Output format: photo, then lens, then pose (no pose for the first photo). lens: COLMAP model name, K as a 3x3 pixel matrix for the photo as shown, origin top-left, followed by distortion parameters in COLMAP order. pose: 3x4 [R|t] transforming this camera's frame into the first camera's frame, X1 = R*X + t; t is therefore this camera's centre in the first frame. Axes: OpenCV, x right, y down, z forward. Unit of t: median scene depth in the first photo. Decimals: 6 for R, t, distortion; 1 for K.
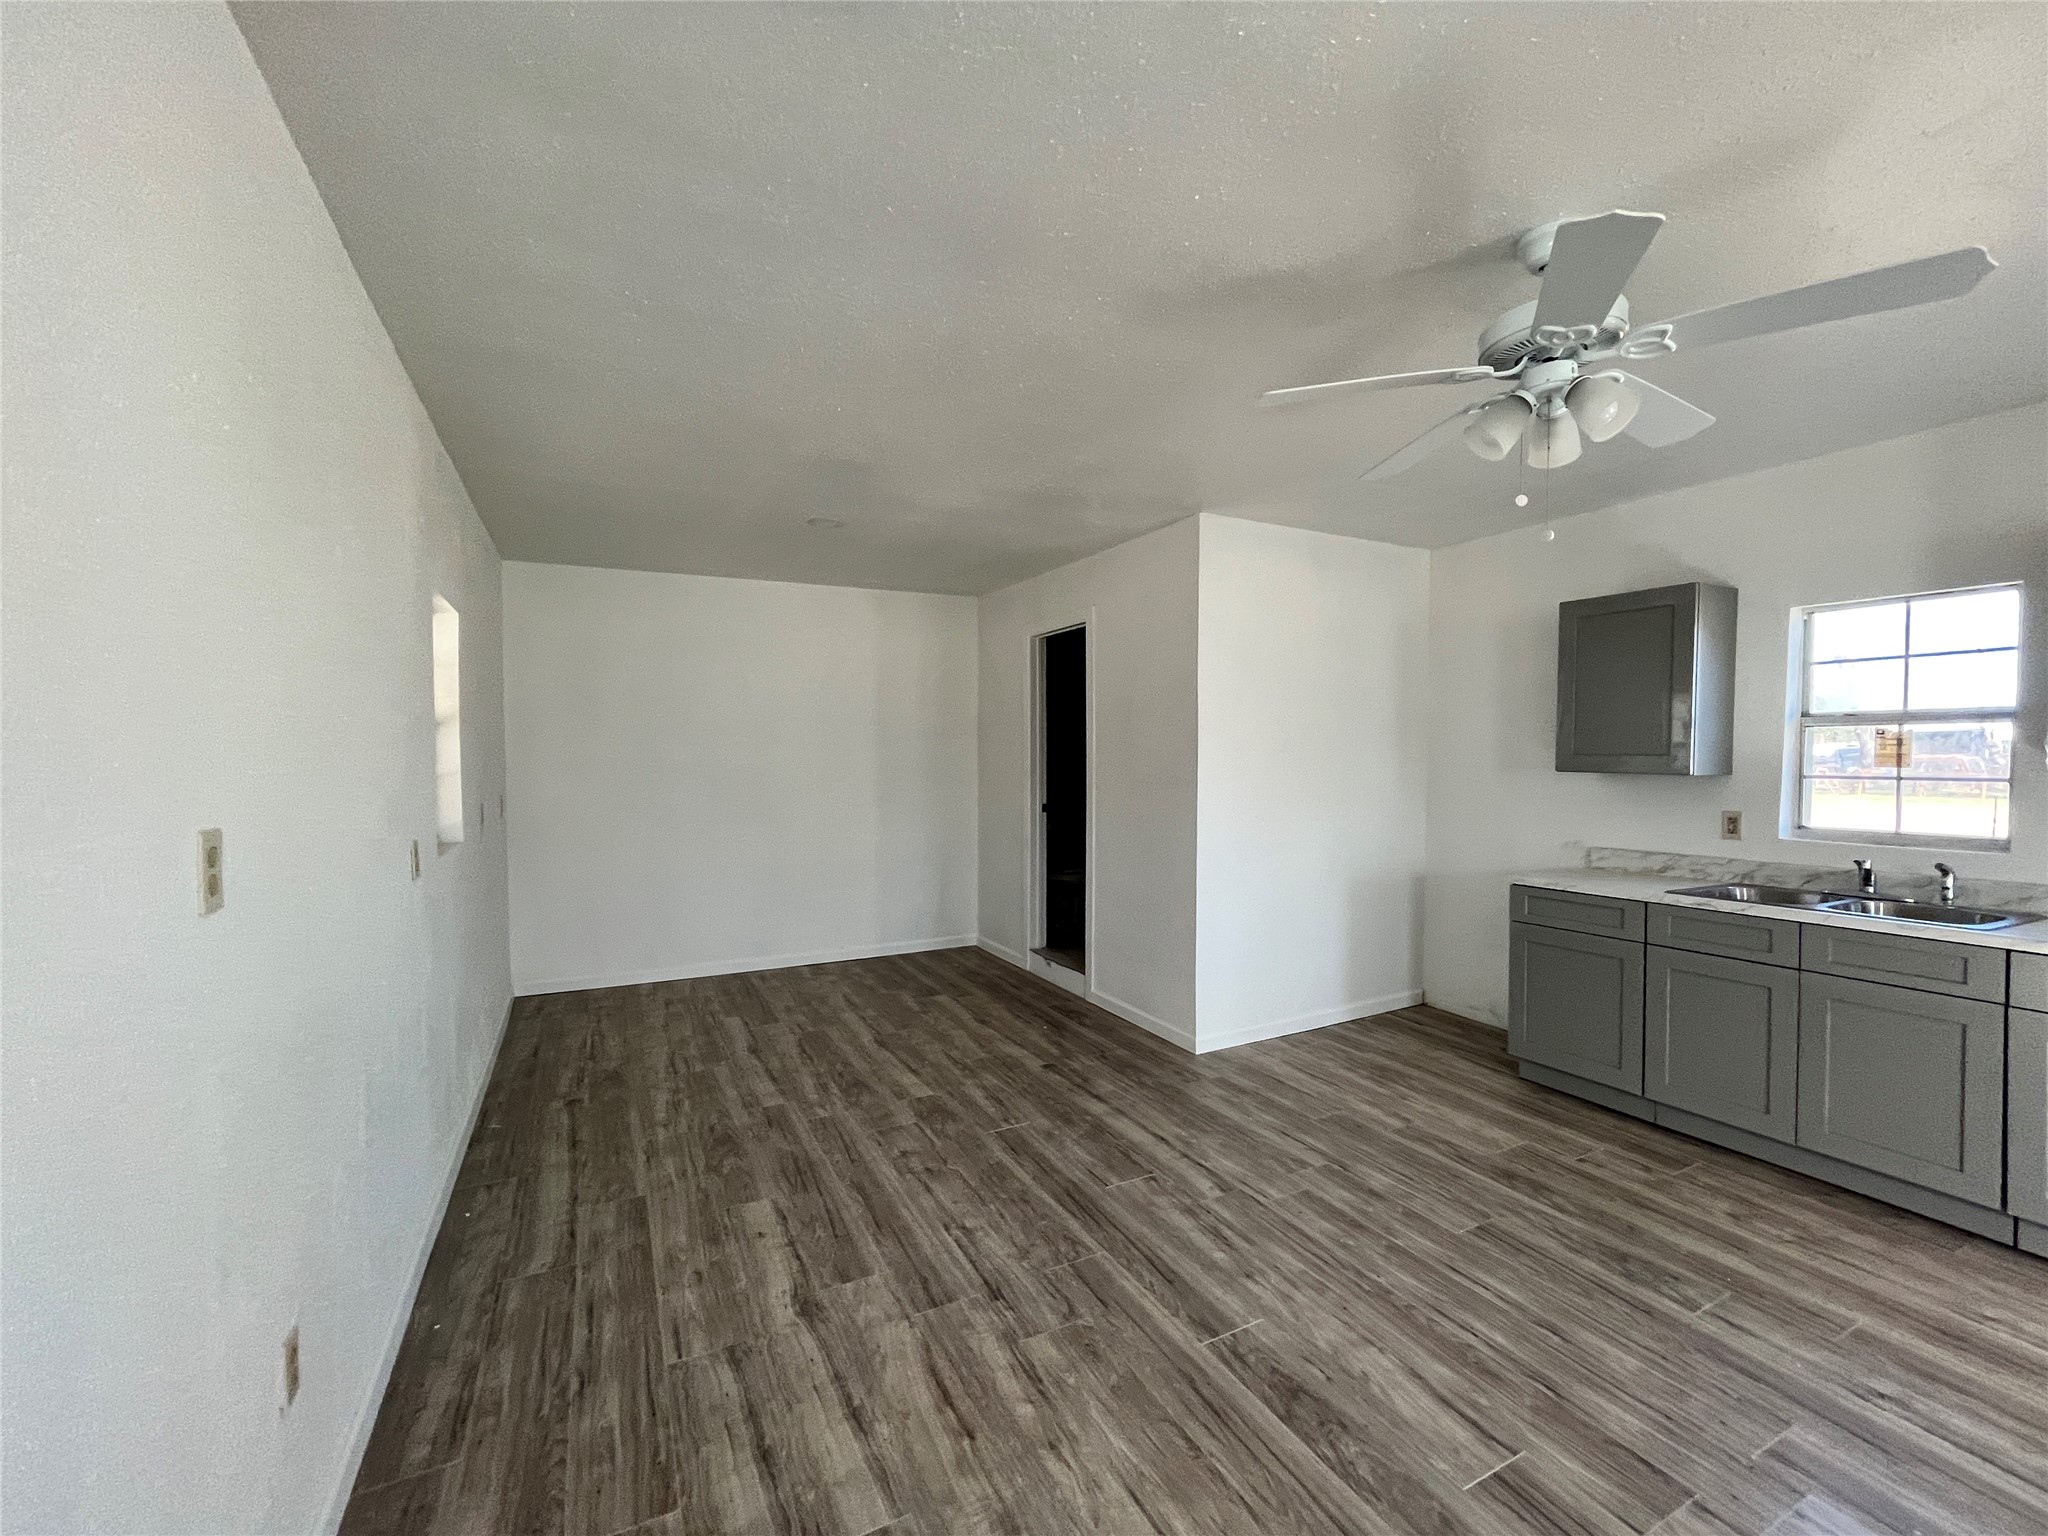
lens RADIAL K [[826.5, 0, 1024.0], [0, 826.5, 768.0], [0, 0, 1]] dist [0.000075, 0.000066]
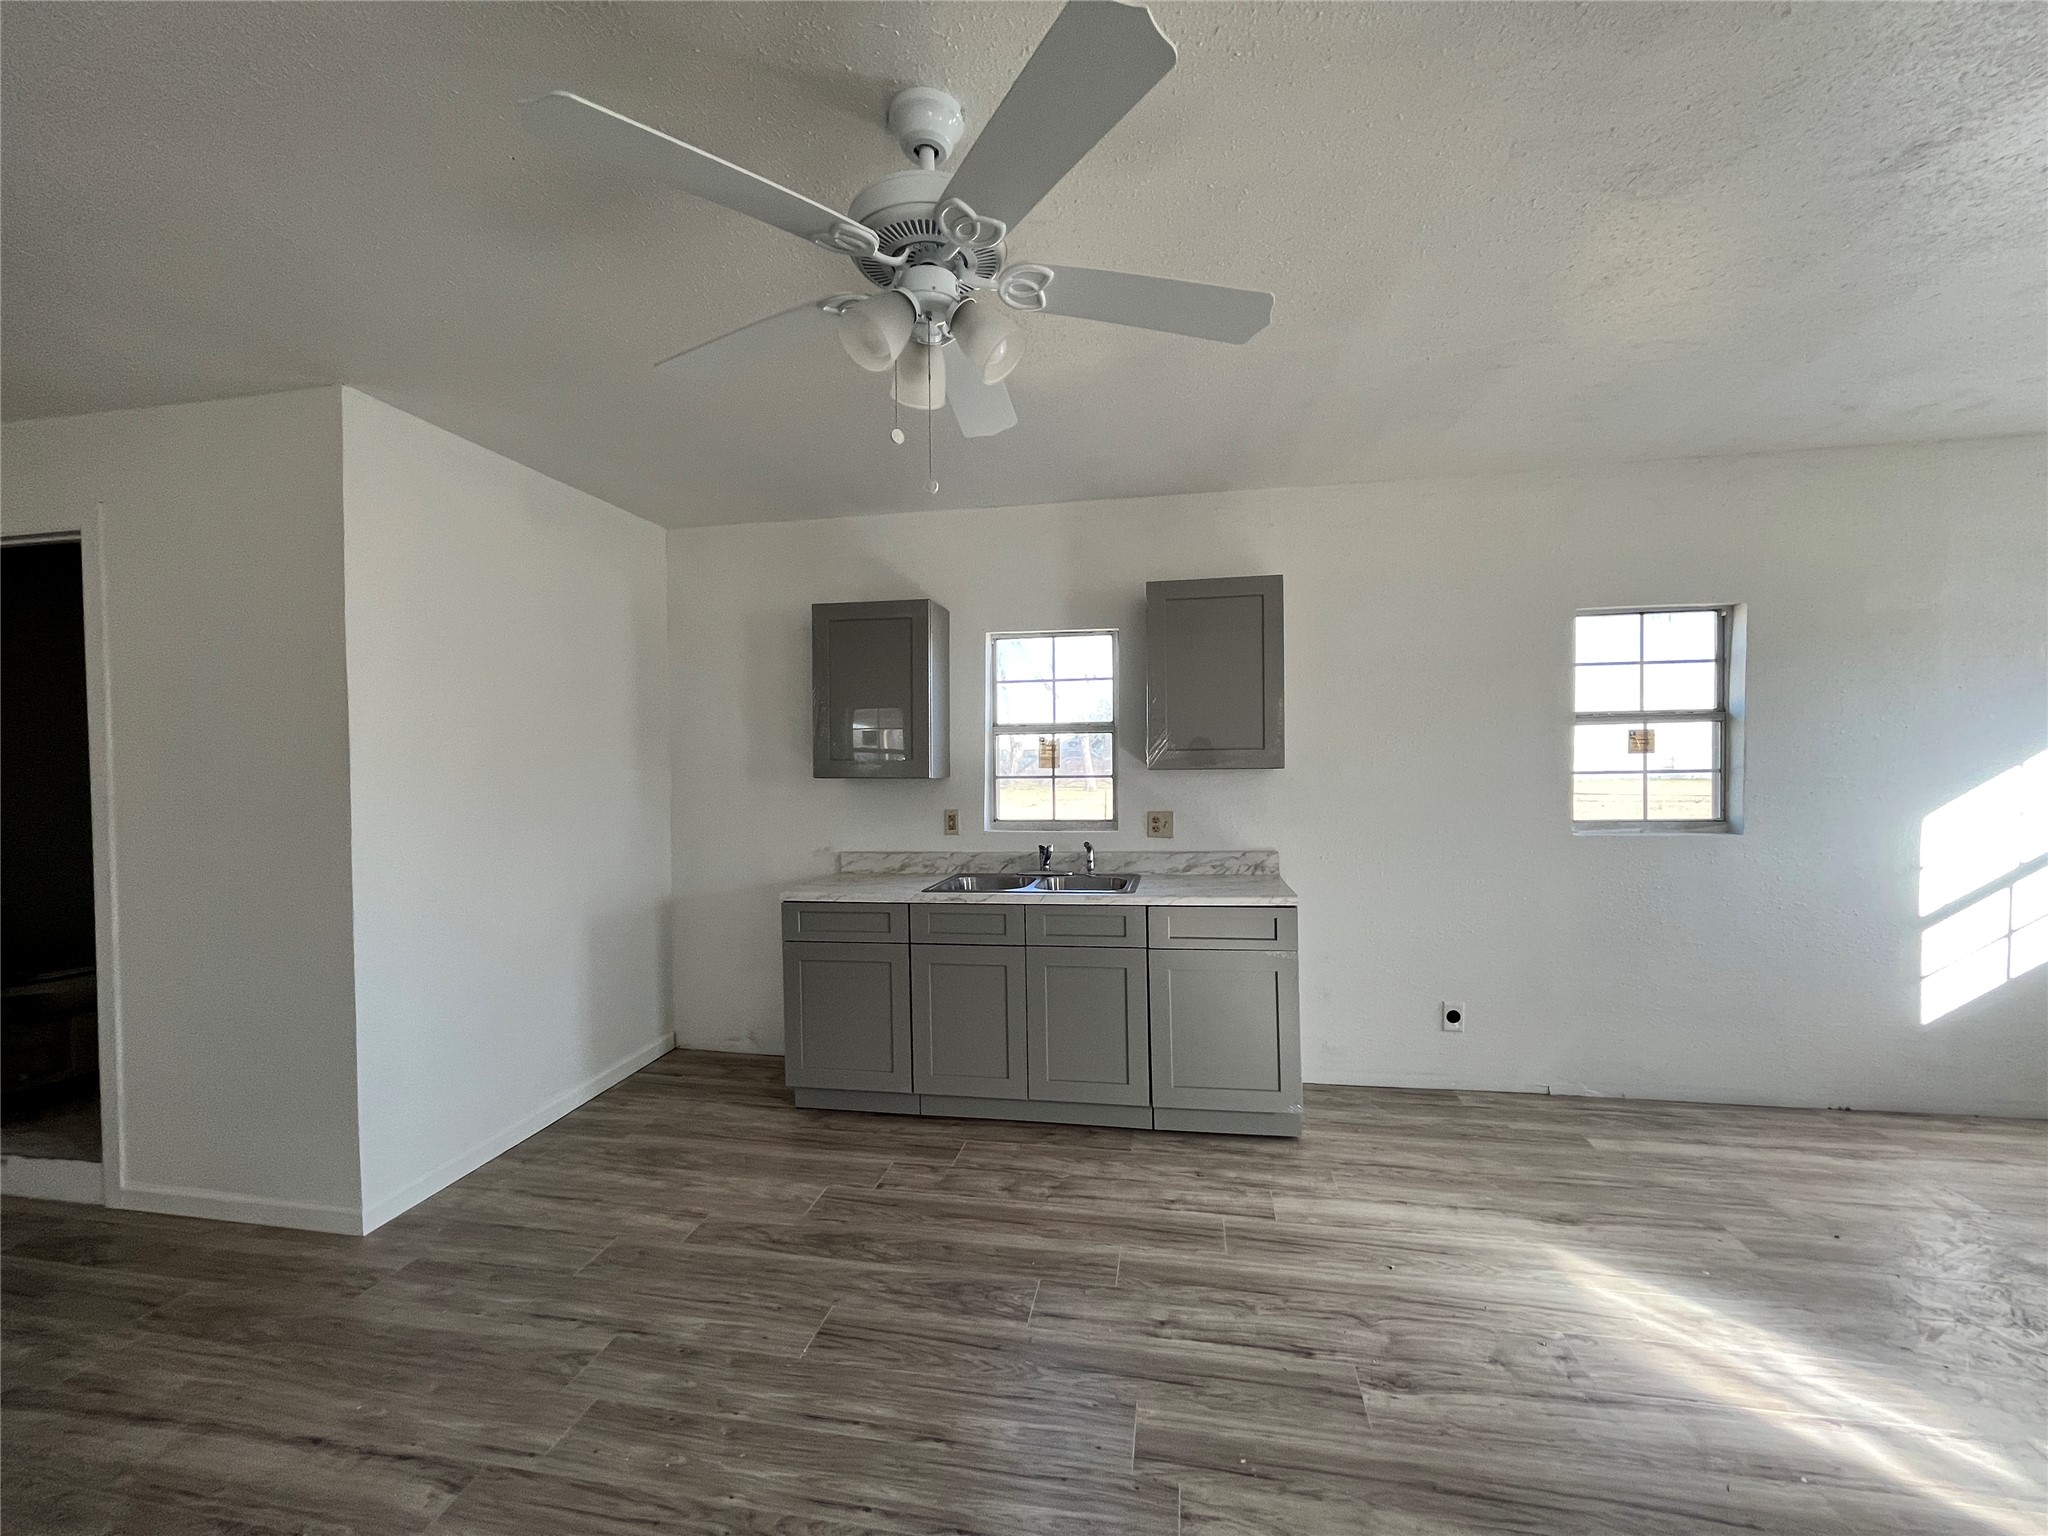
lens RADIAL K [[833.0, 0, 1021.1], [0, 833.0, 776.9], [0, 0, 1]] dist [-0.002545, -0.000911]
pose [[0.607372, -0.024130, 0.794051, 0.020772], [0.025002, 0.999624, 0.011254, -0.002853], [-0.794024, 0.013017, 0.607747, 0.259653]]
